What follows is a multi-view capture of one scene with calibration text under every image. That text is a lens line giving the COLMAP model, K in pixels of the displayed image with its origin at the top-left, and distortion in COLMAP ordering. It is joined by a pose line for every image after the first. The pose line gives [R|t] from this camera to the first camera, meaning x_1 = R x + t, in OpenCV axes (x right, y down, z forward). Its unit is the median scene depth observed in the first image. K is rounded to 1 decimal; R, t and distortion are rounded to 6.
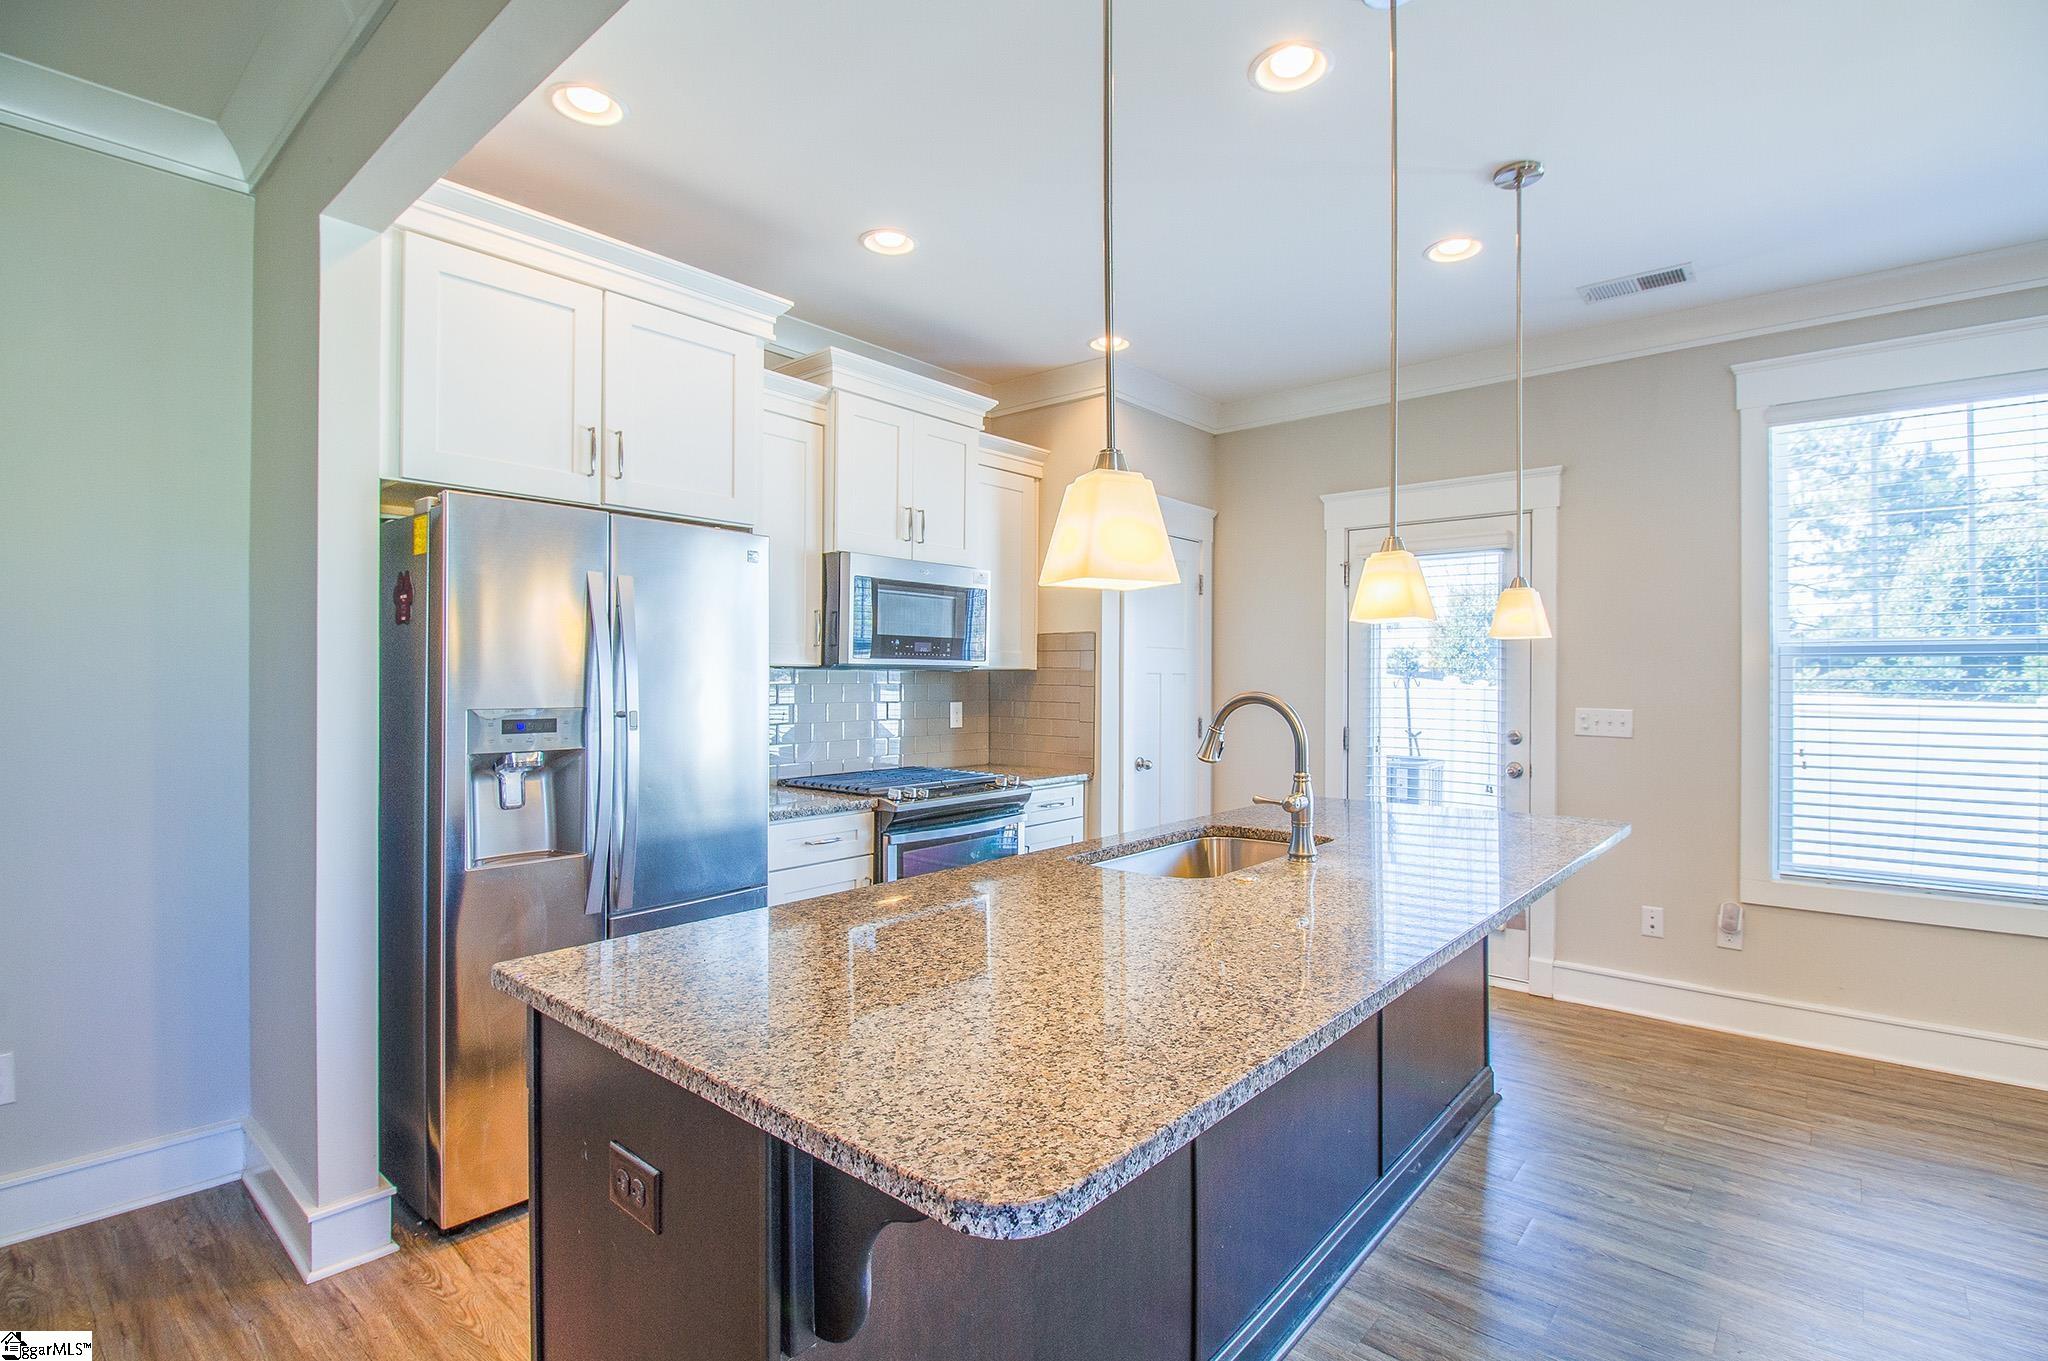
lens RADIAL K [[964.5, 0, 1048.3], [0, 964.5, 678.2], [0, 0, 1]] dist [-0.001410, -0.010688]
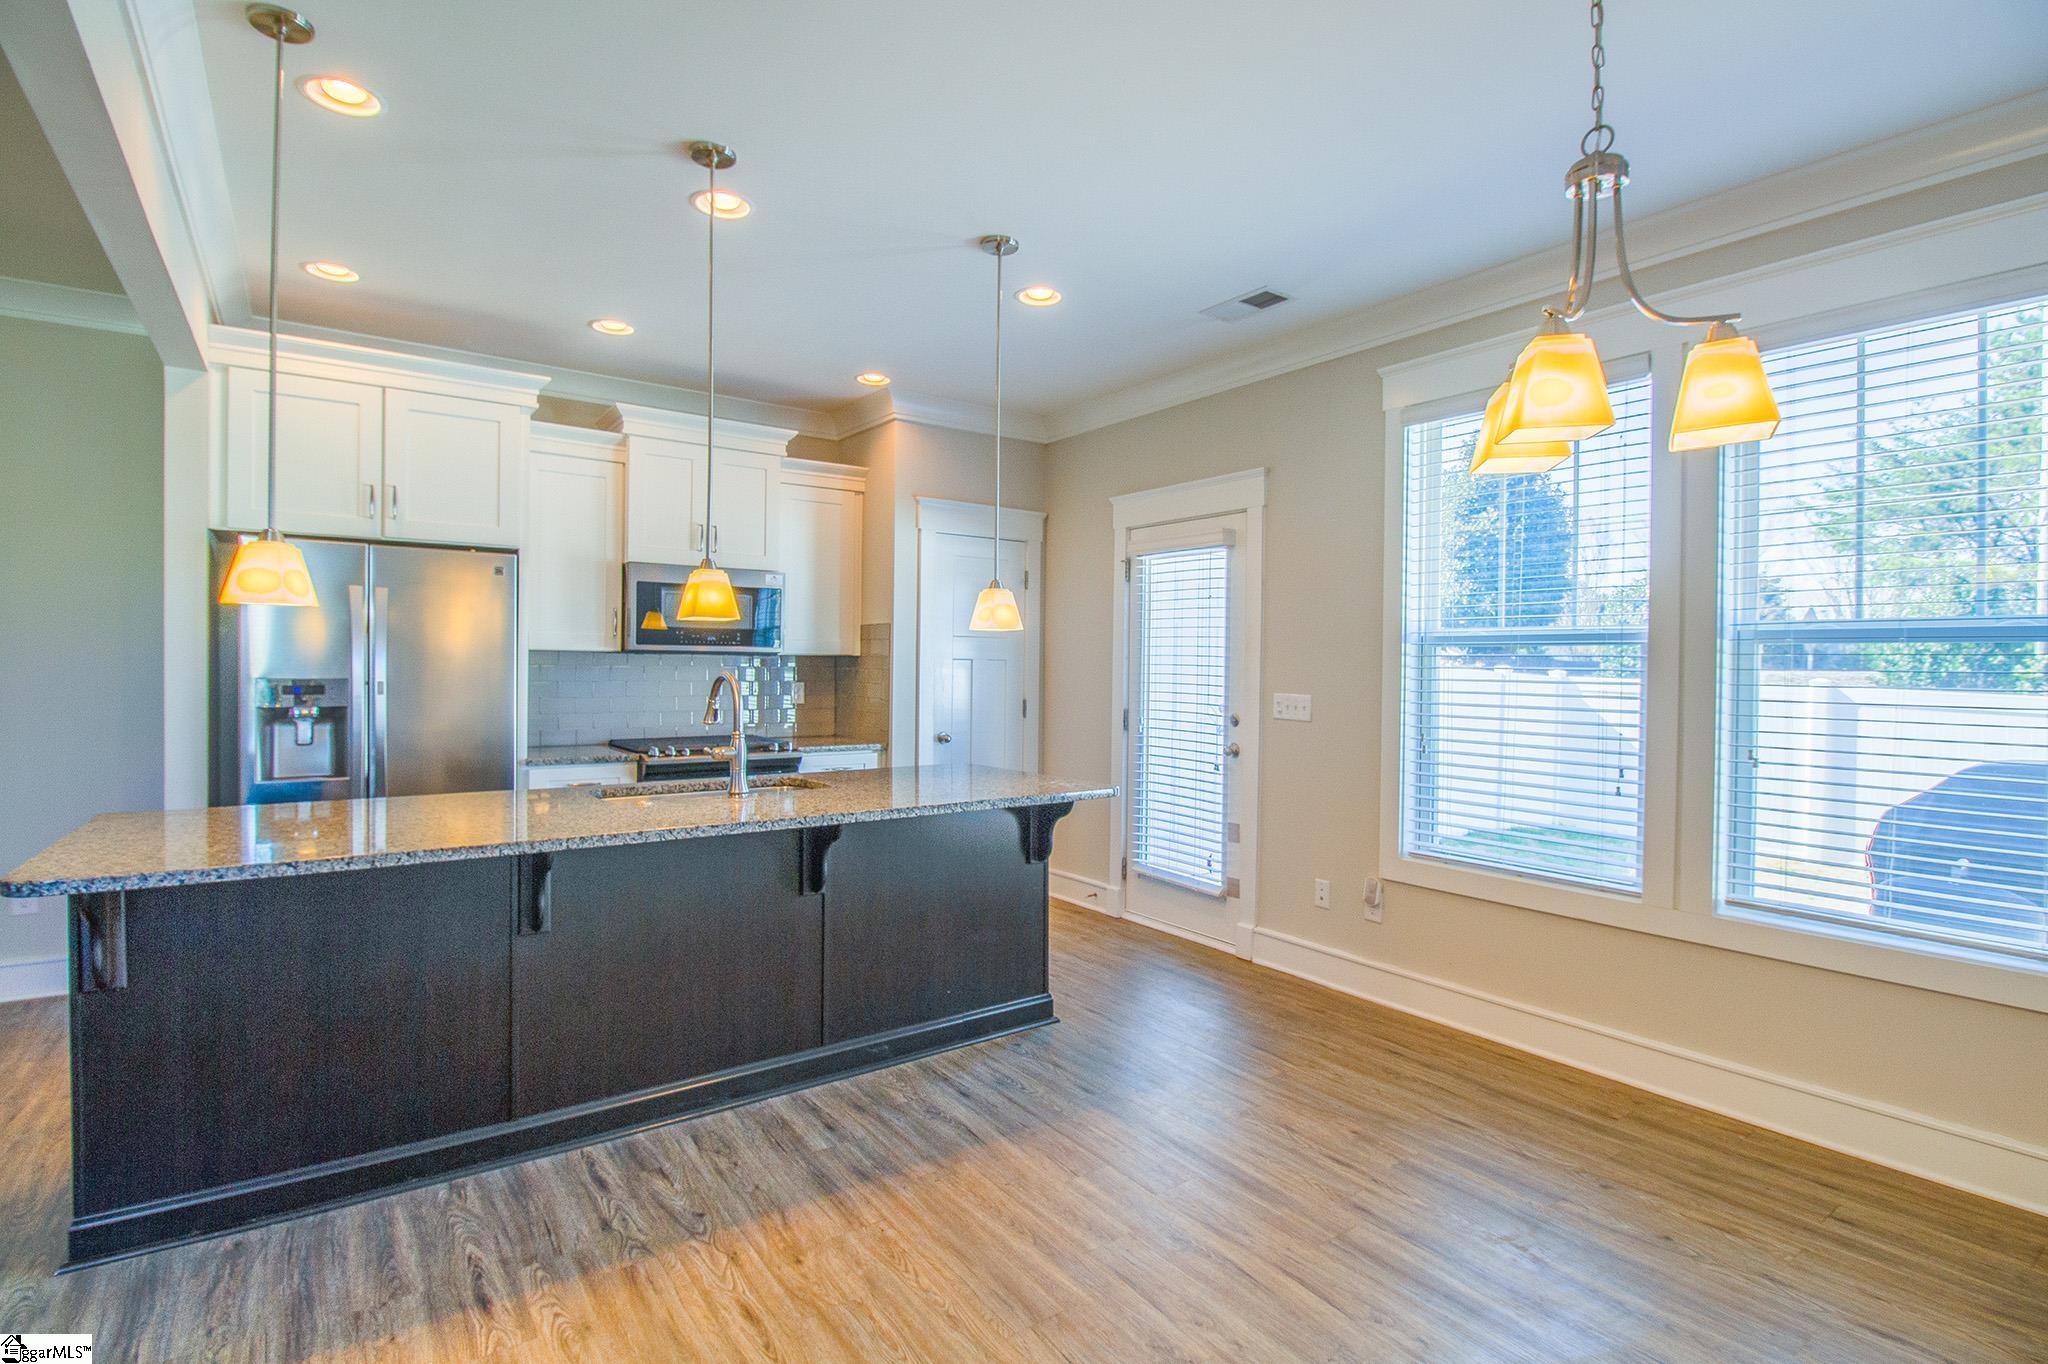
lens RADIAL K [[980.1, 0, 1042.0], [0, 980.1, 676.4], [0, 0, 1]] dist [0.001631, 0.000620]
pose [[0.971405, 0.010509, -0.237198, 0.588210], [-0.007657, 0.999887, 0.012941, 0.000030], [0.237307, -0.010755, 0.971375, -0.130628]]
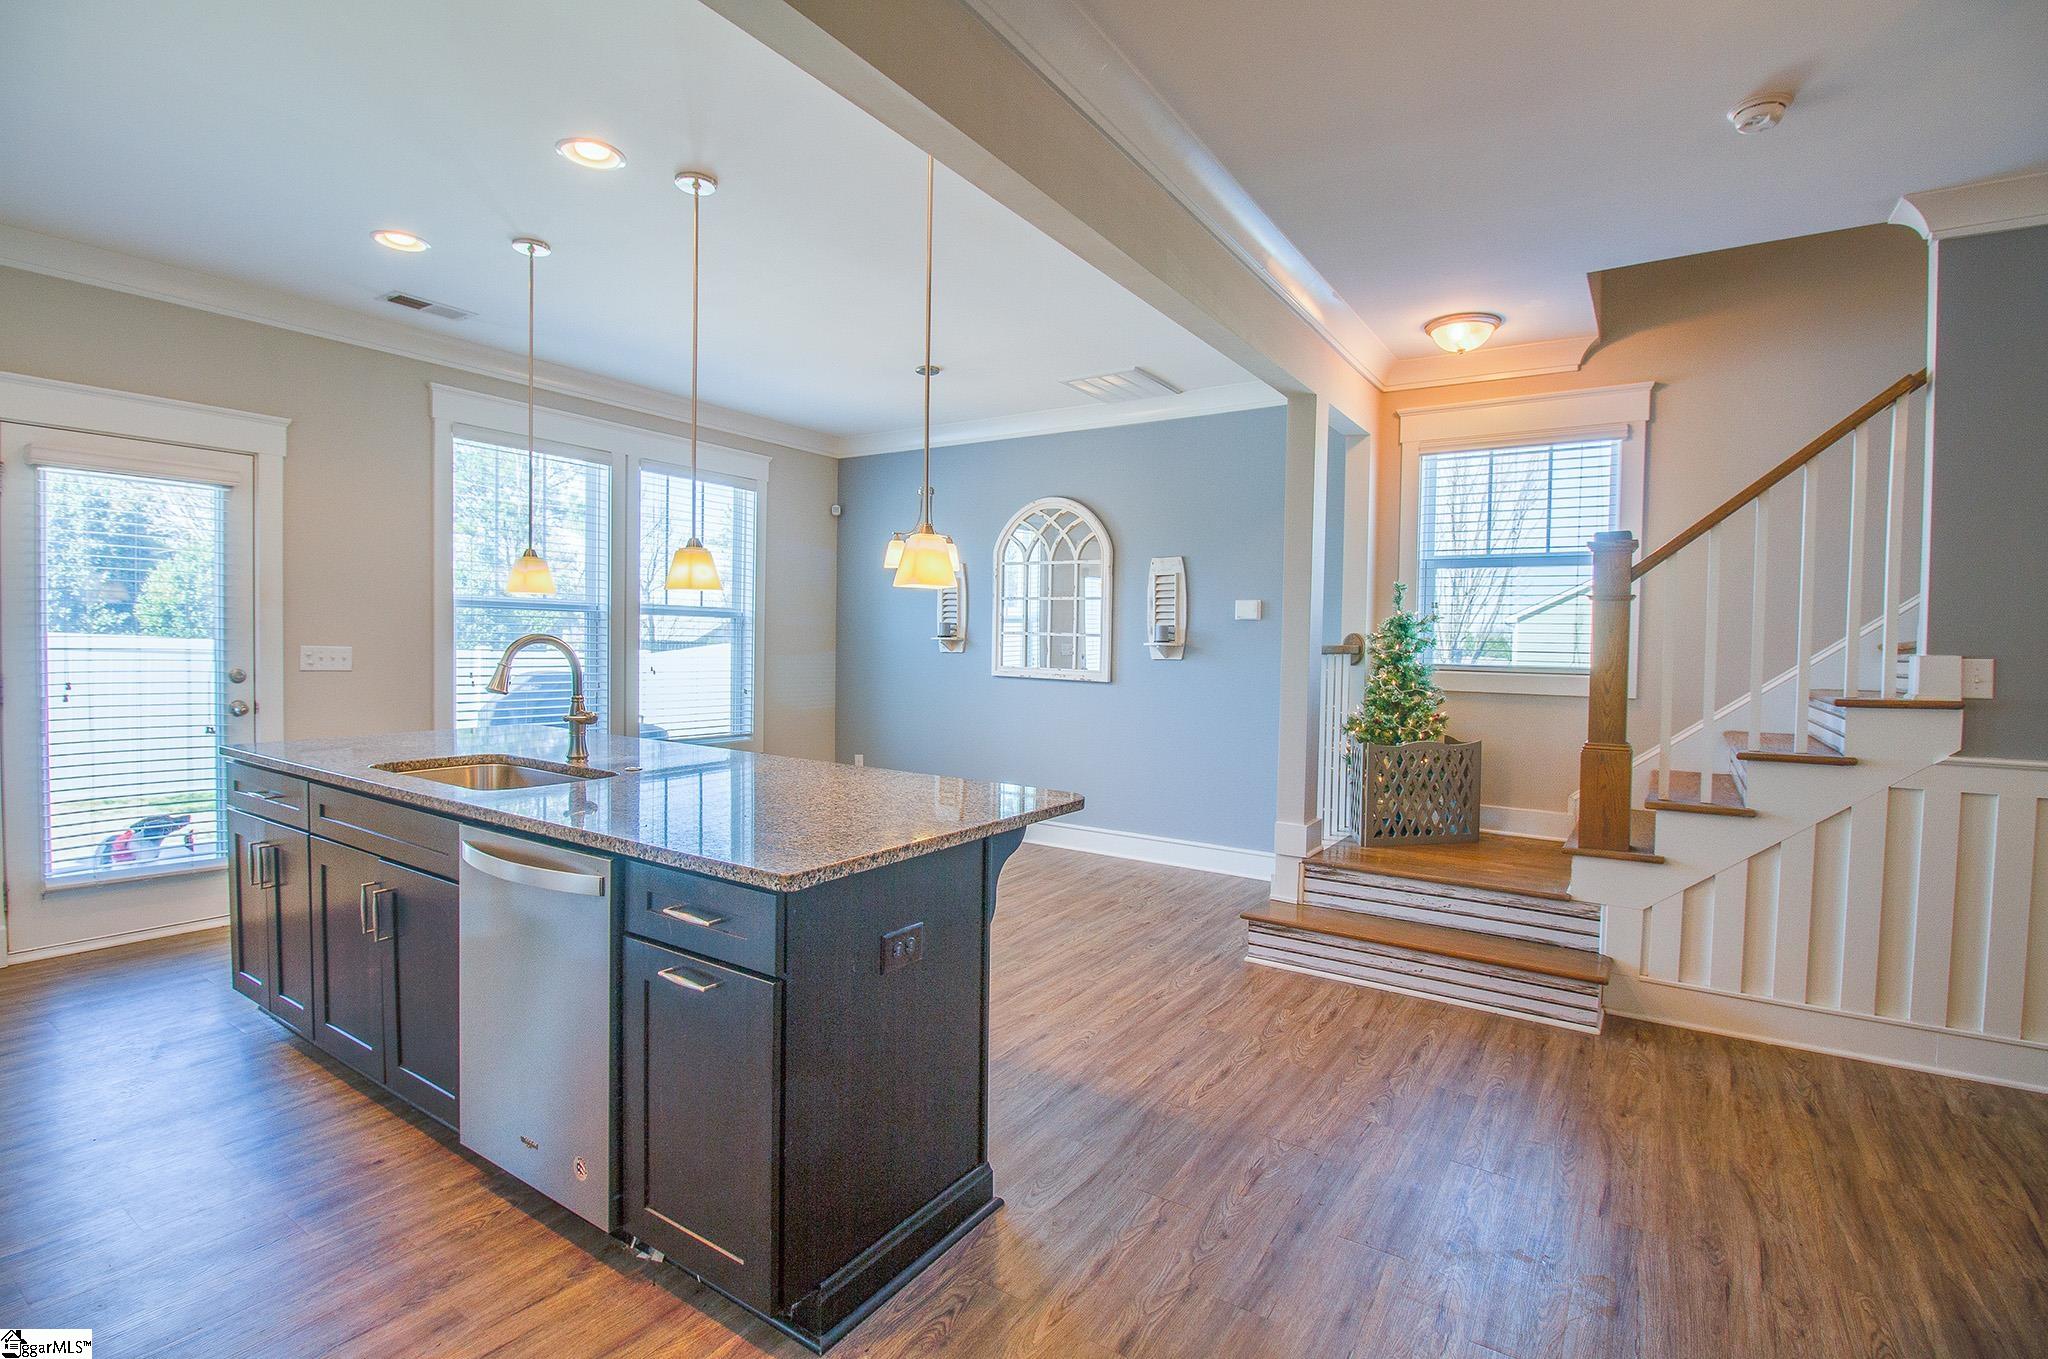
lens RADIAL K [[961.3, 0, 1024.0], [0, 961.3, 679.5], [0, 0, 1]] dist [-0.002327, -0.000588]
pose [[-0.097077, -0.040789, 0.994441, -0.654641], [-0.025321, 0.998938, 0.038502, 0.006564], [-0.994955, -0.021442, -0.098006, 0.305368]]
